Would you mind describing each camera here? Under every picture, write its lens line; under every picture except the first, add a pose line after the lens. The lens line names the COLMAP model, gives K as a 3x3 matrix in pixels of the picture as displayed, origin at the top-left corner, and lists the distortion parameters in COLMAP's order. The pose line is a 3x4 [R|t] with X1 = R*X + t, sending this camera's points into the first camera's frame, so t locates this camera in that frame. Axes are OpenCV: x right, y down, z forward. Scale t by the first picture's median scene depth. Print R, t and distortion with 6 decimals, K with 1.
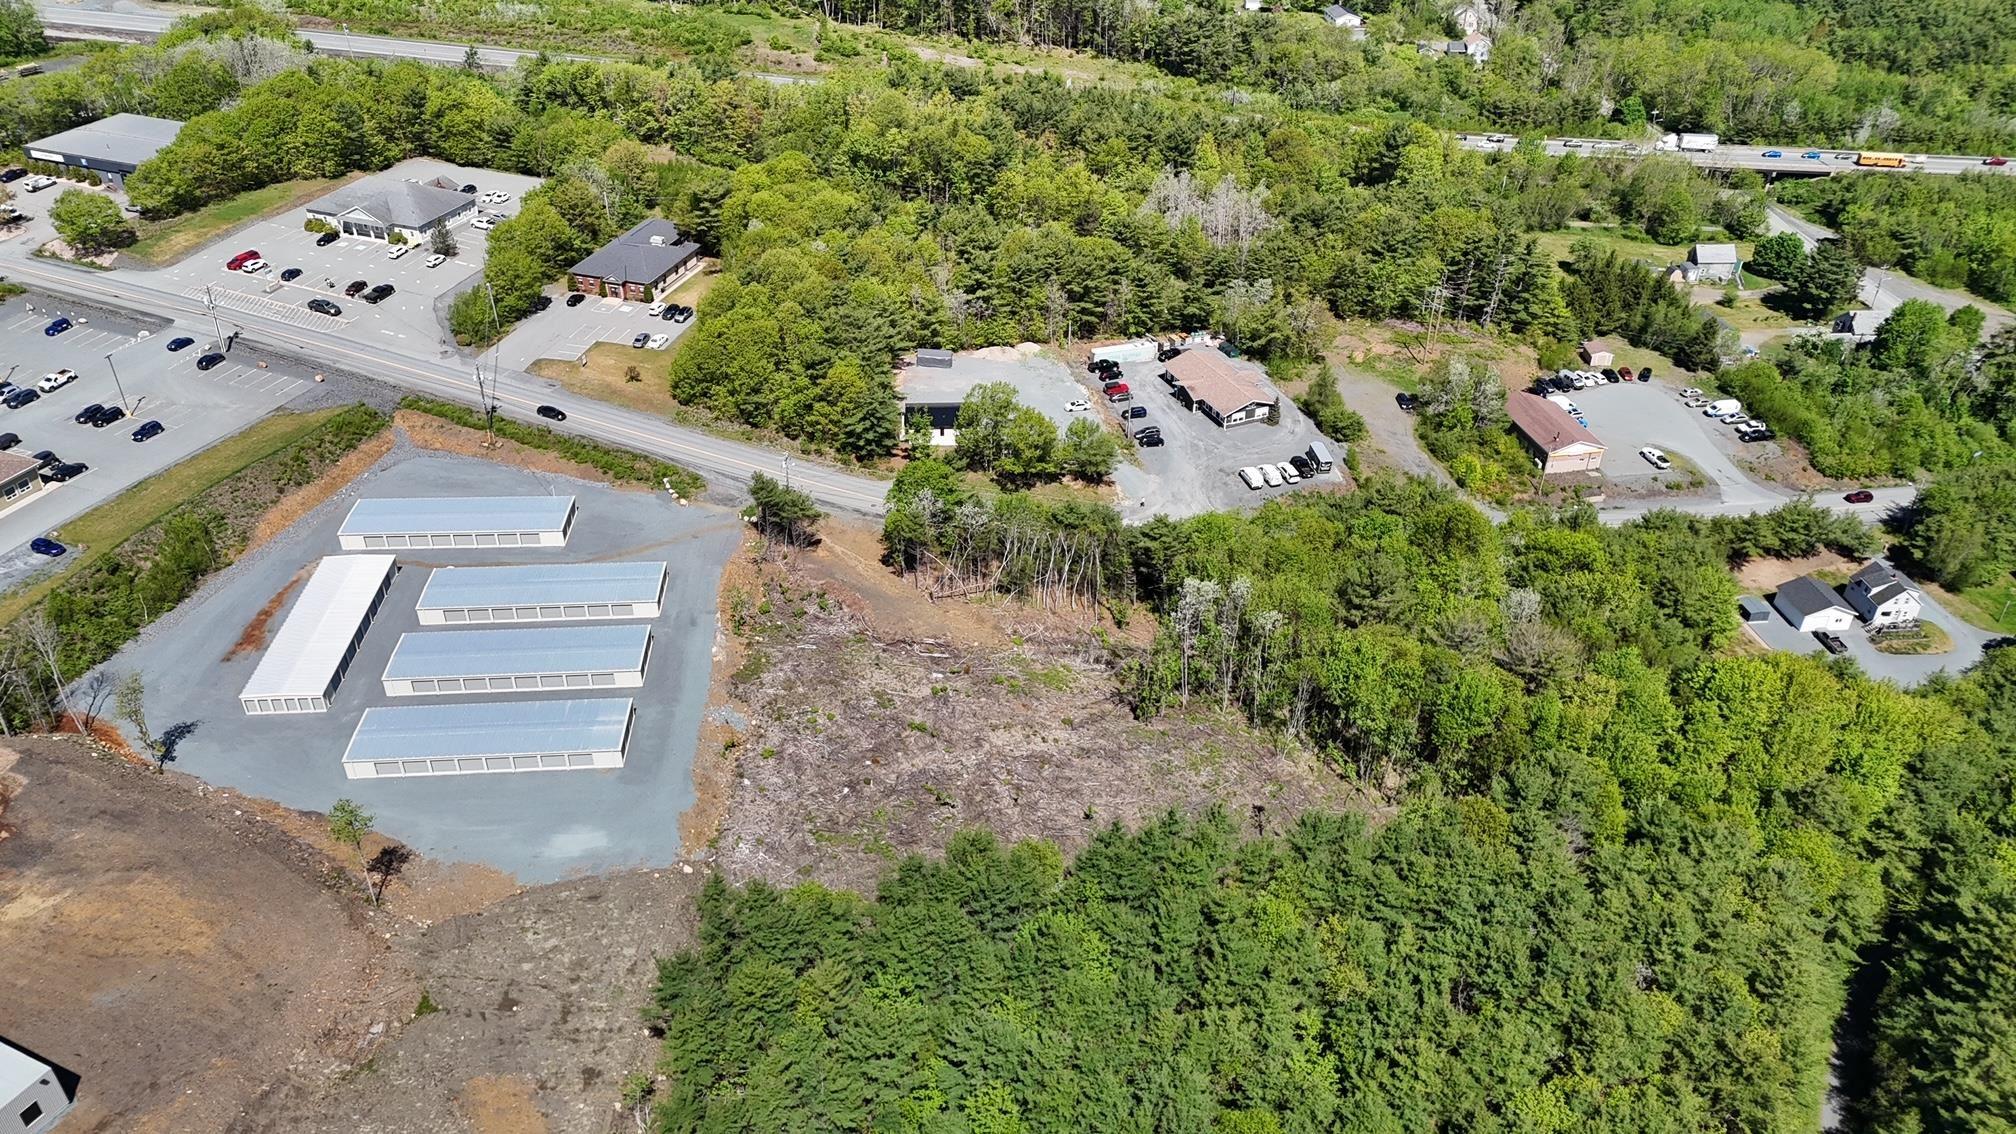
lens RADIAL K [[1477.4, 0, 1010.6], [0, 1477.4, 561.4], [0, 0, 1]] dist [0.083868, -0.080221]
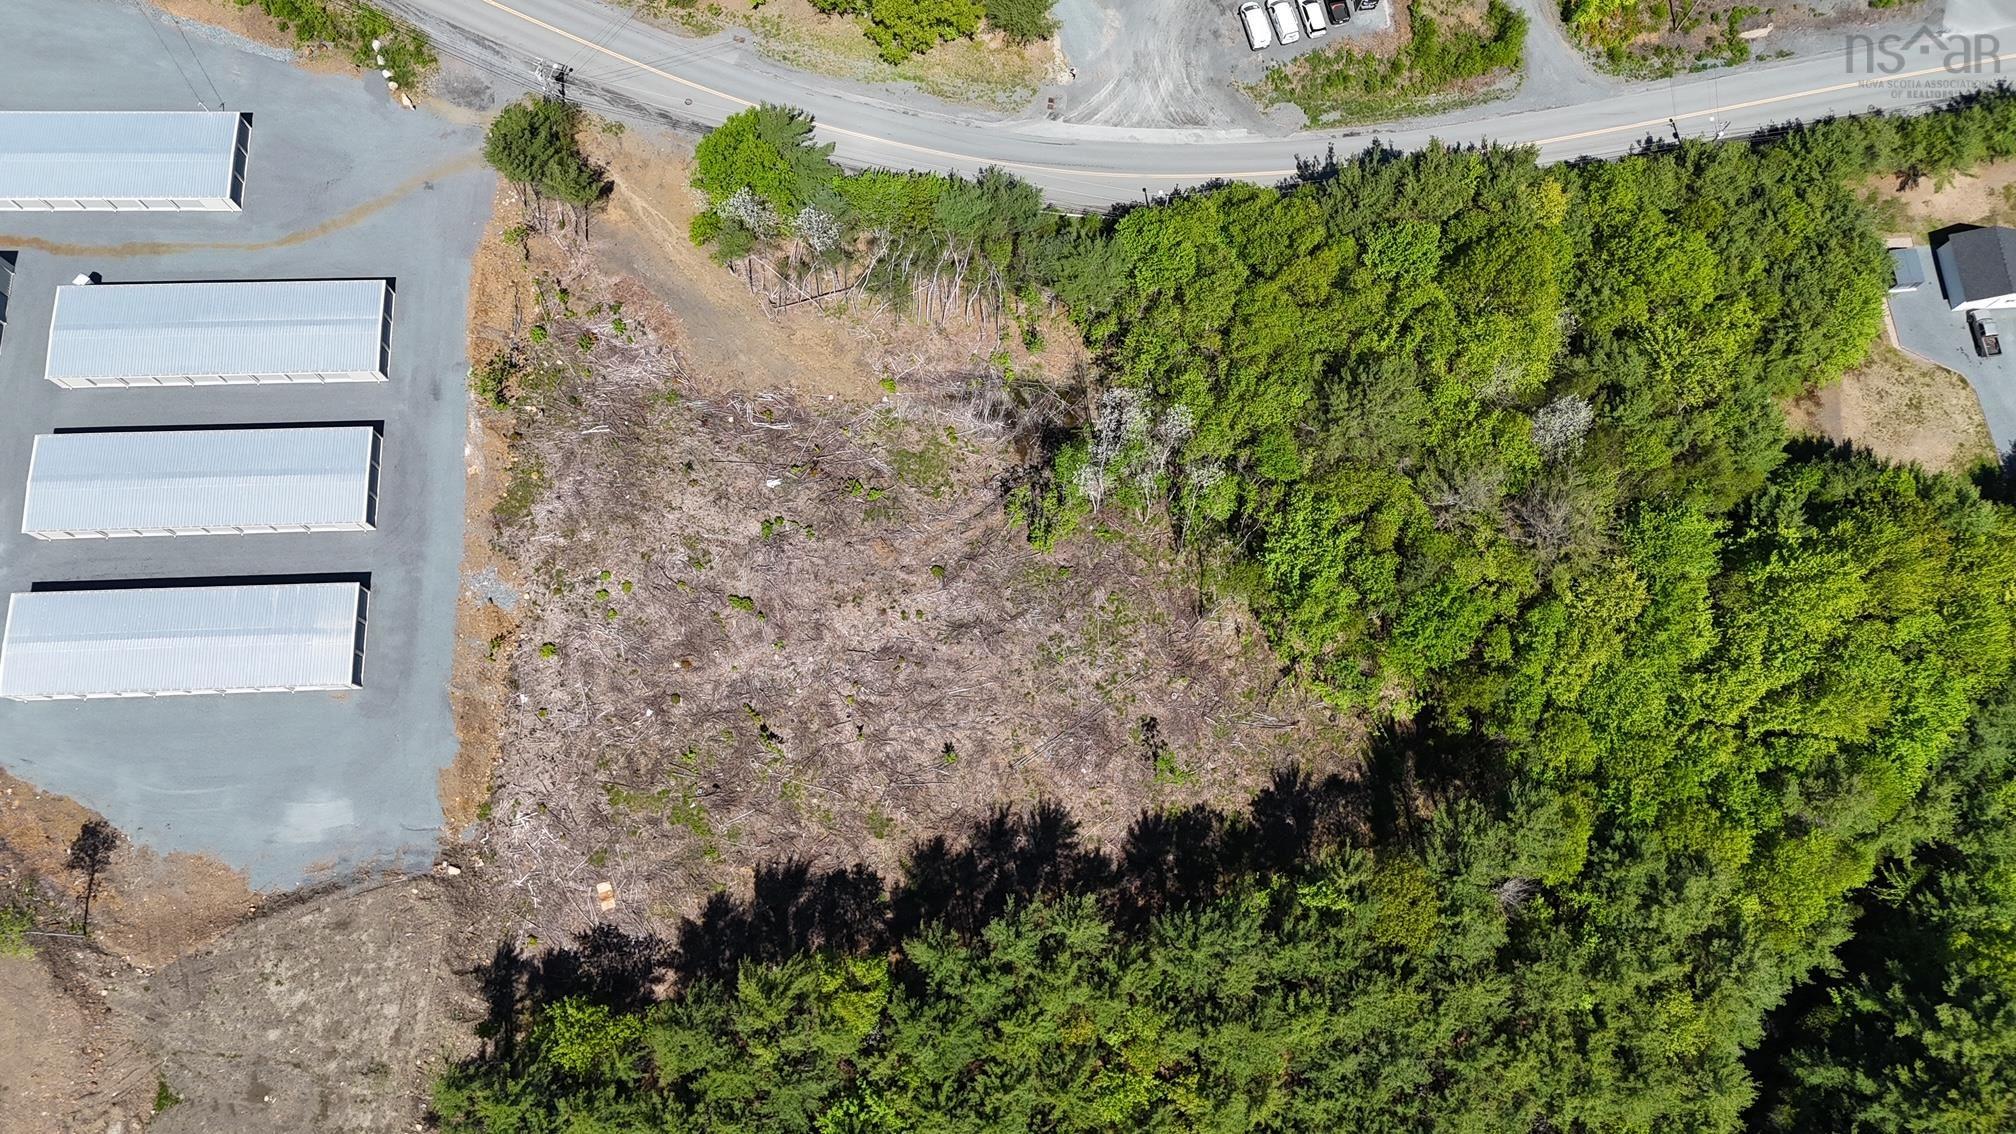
lens RADIAL K [[1392.4, 0, 1012.2], [0, 1392.4, 570.6], [0, 0, 1]] dist [0.041255, -0.022579]
pose [[0.999404, 0.034505, 0.000530, 0.061012], [-0.025695, 0.733803, 0.678876, -0.310197], [0.023035, -0.678485, 0.734253, 0.366399]]
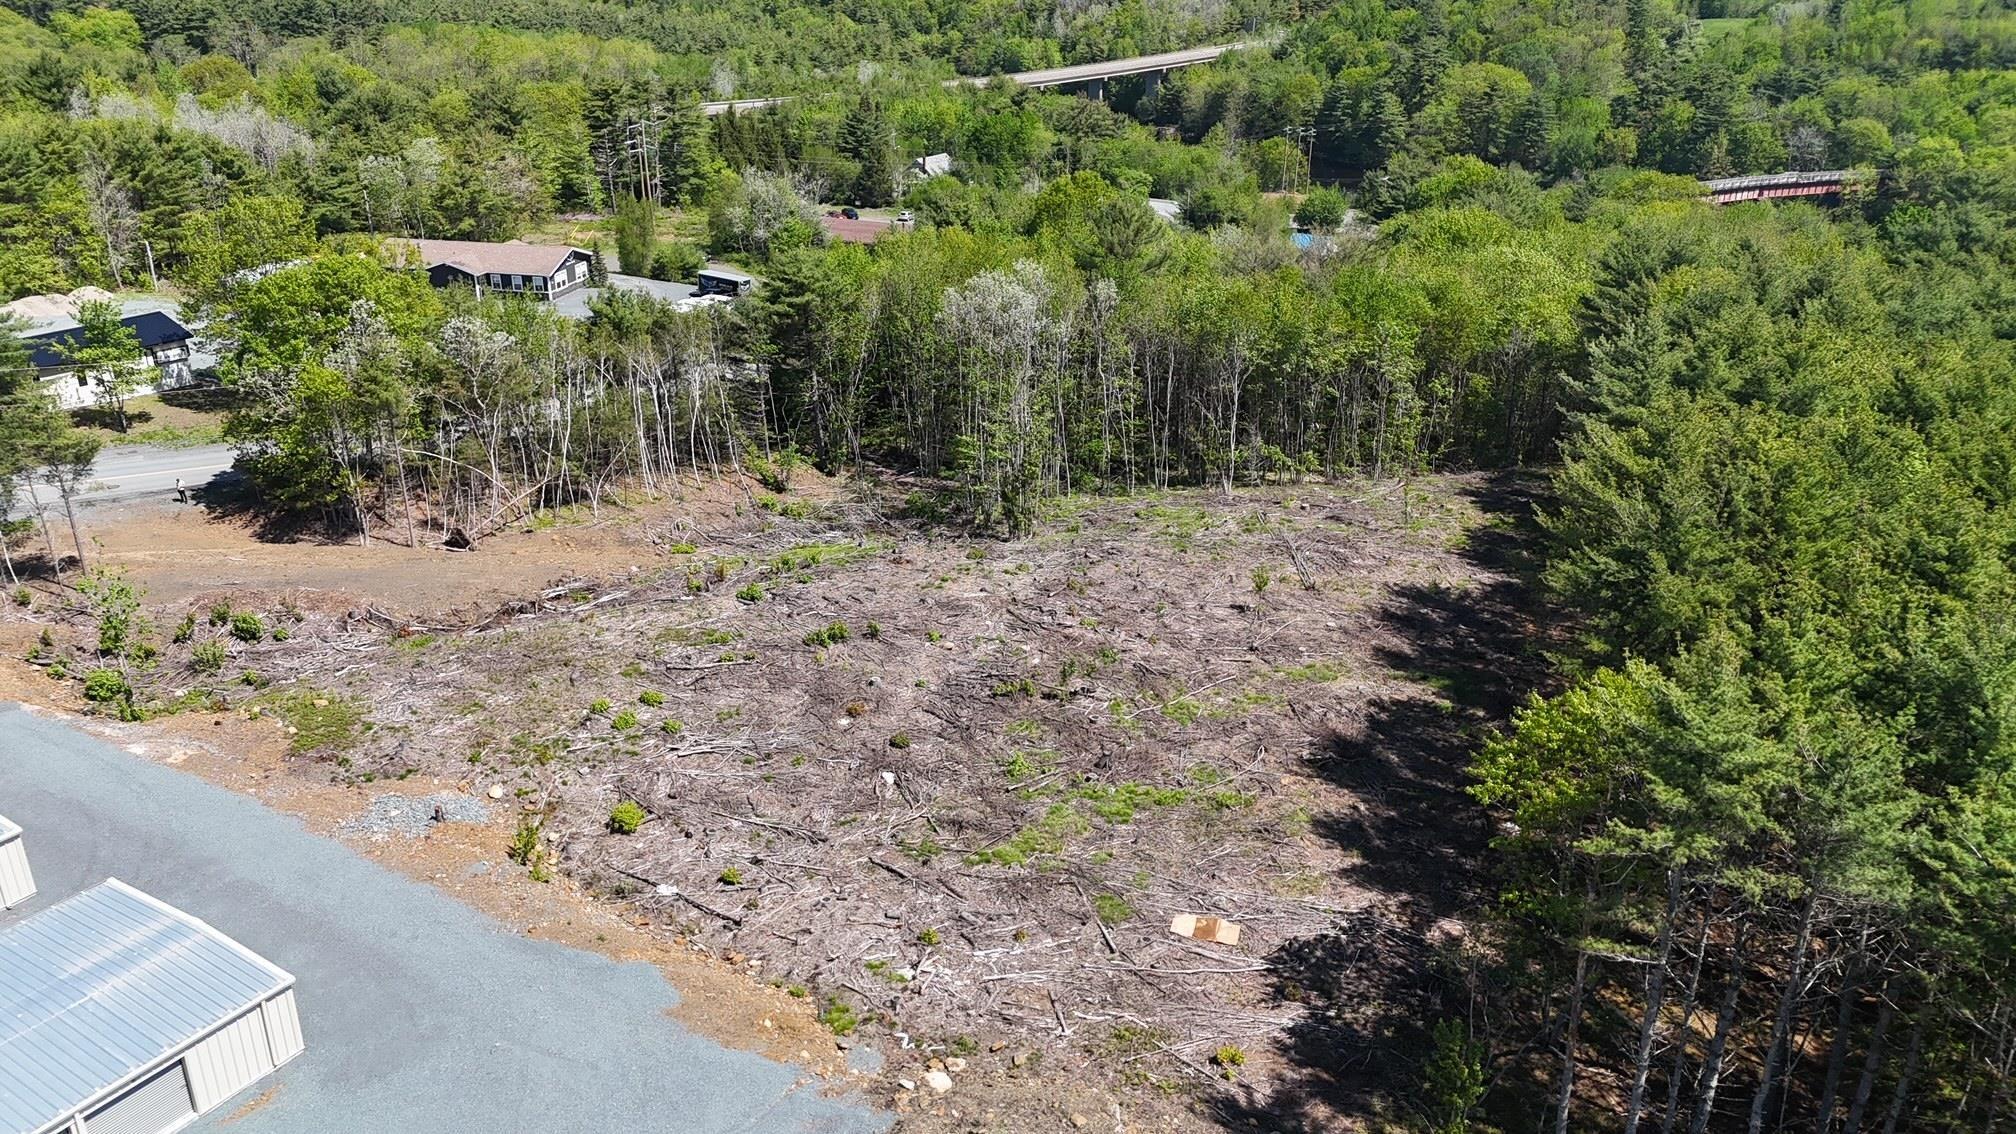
lens RADIAL K [[1477.4, 0, 1001.3], [0, 1477.4, 573.3], [0, 0, 1]] dist [0.083868, -0.080221]
pose [[0.595095, -0.325761, 0.734671, -0.257302], [0.444692, 0.894935, 0.036616, 0.079071], [-0.669411, 0.304912, 0.677434, 0.523667]]
